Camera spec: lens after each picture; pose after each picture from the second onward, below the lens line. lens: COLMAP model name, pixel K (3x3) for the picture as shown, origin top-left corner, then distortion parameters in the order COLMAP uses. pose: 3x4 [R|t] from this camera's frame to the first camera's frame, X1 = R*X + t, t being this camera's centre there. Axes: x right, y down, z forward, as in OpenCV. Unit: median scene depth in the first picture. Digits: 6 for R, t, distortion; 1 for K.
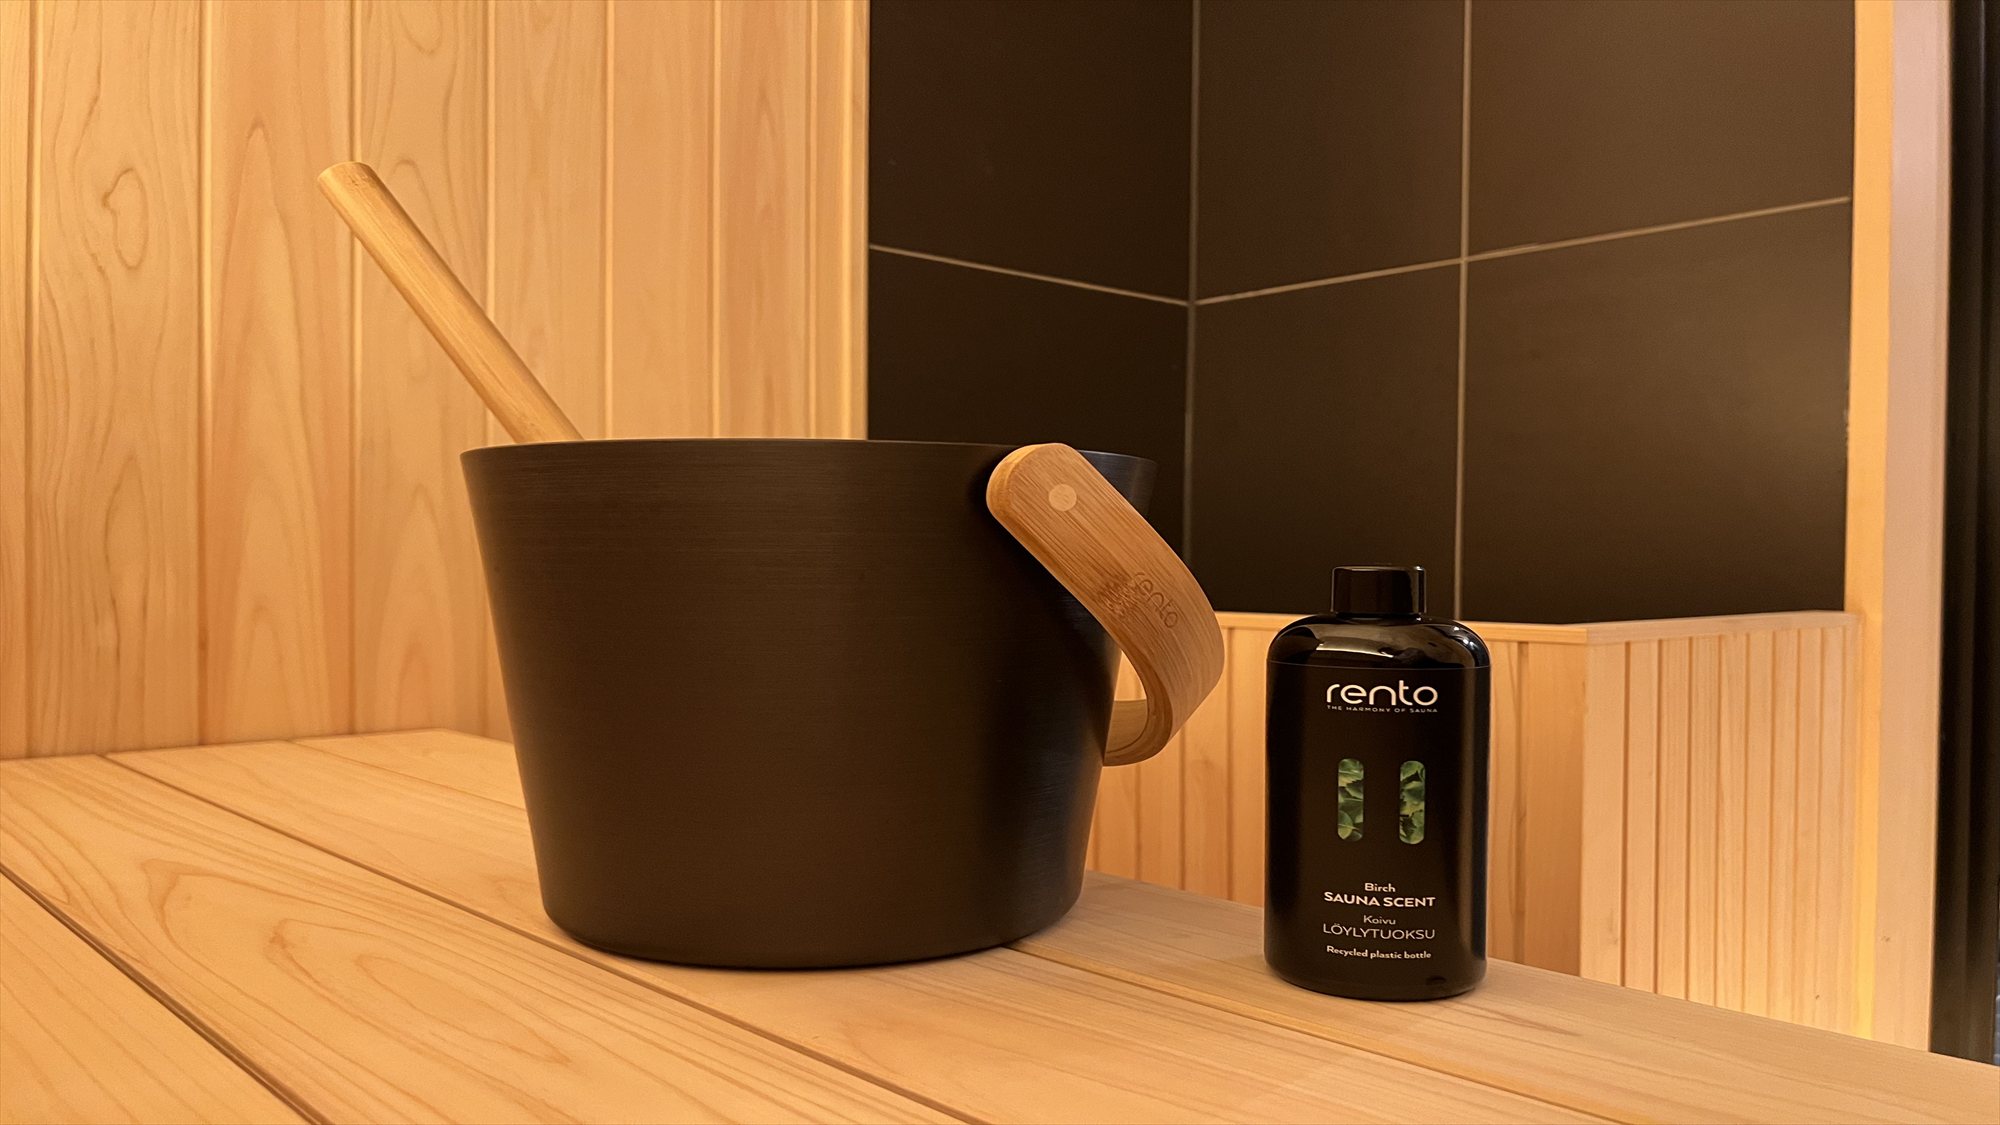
lens RADIAL K [[1208.1, 0, 957.0], [0, 1208.1, 562.6], [0, 0, 1]] dist [0.022048, -0.030103]
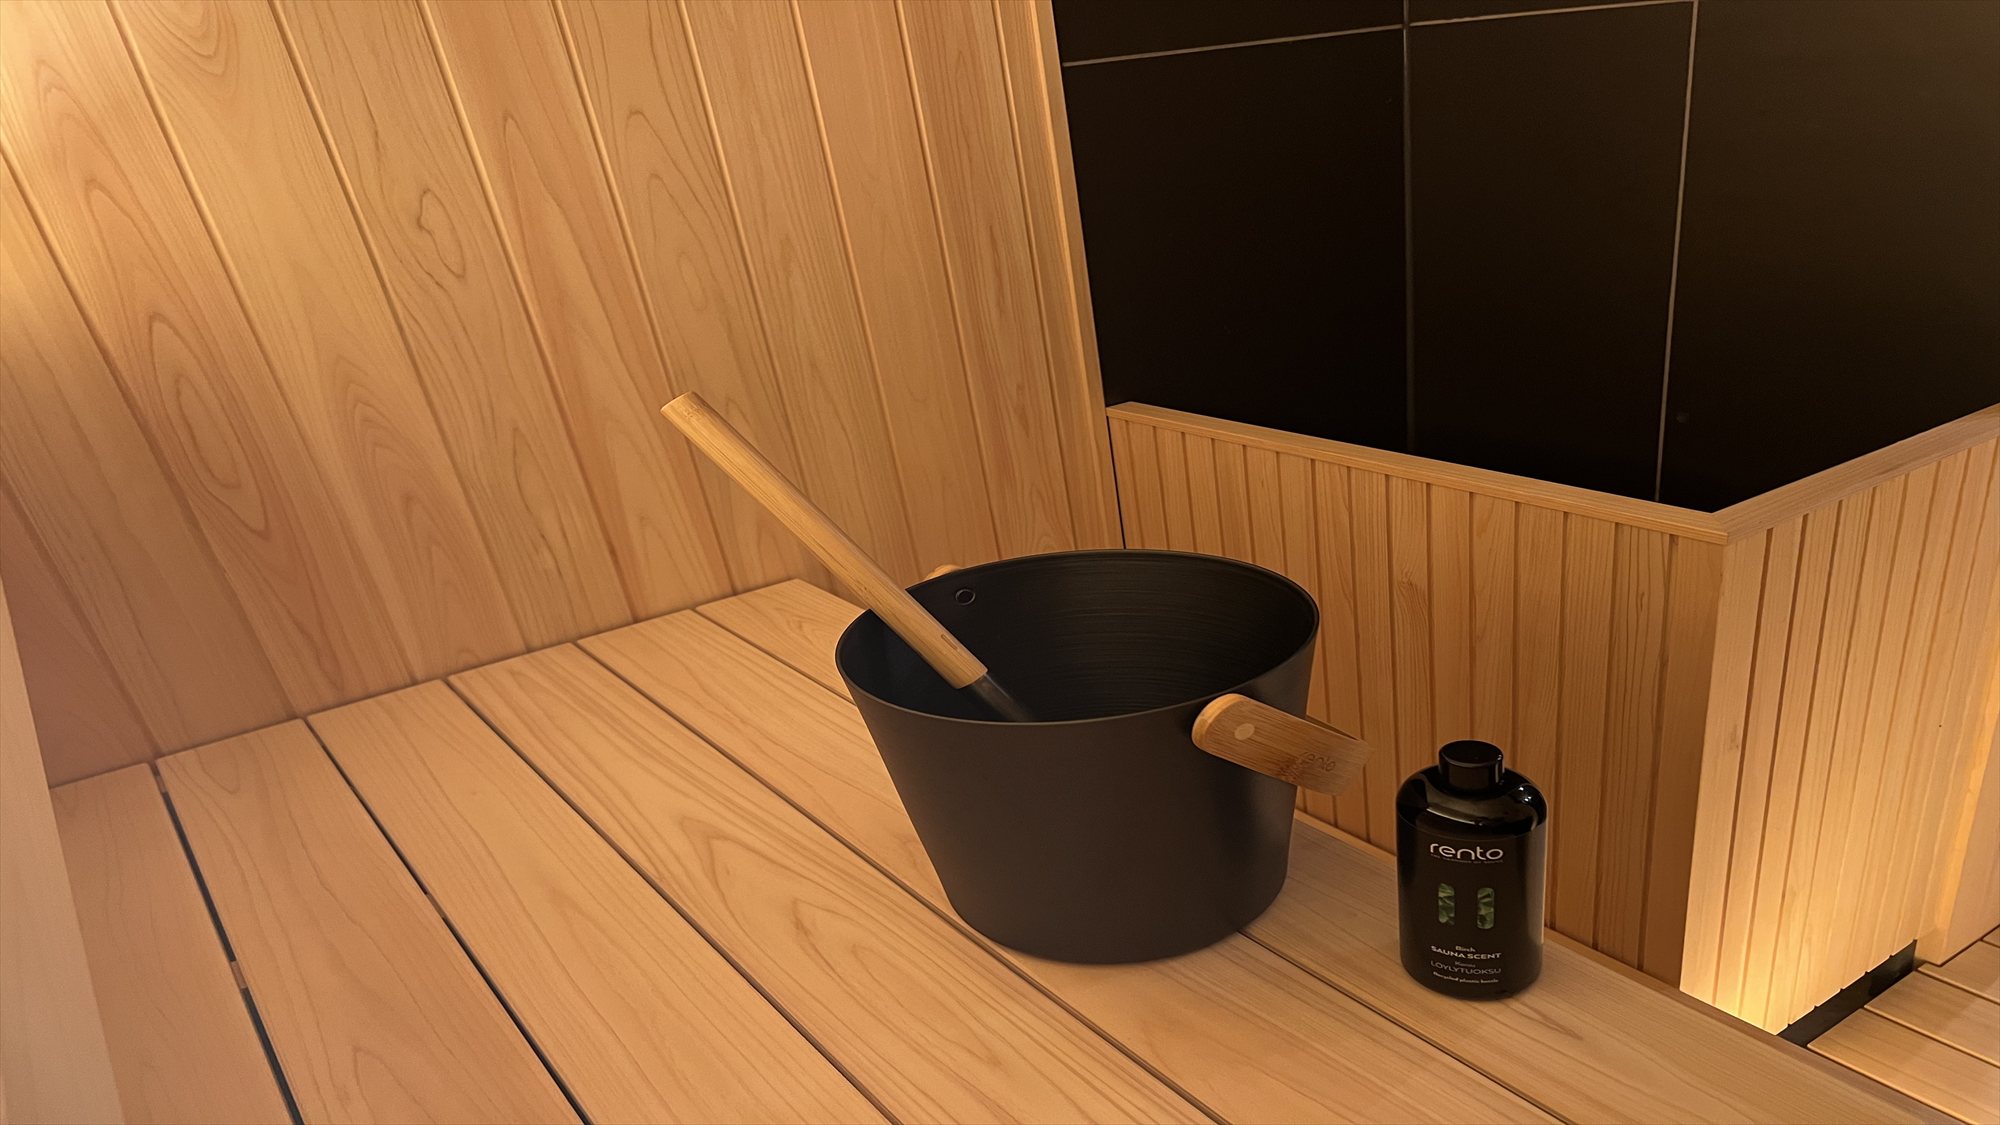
lens RADIAL K [[1249.4, 0, 1000.0], [0, 1249.4, 562.5], [0, 0, 1]] dist [-0.003754, 0.000320]
pose [[0.974852, -0.095540, -0.201333, 0.101915], [0.175621, 0.885511, 0.430149, -0.794749], [0.137186, -0.454690, 0.880021, -0.245111]]
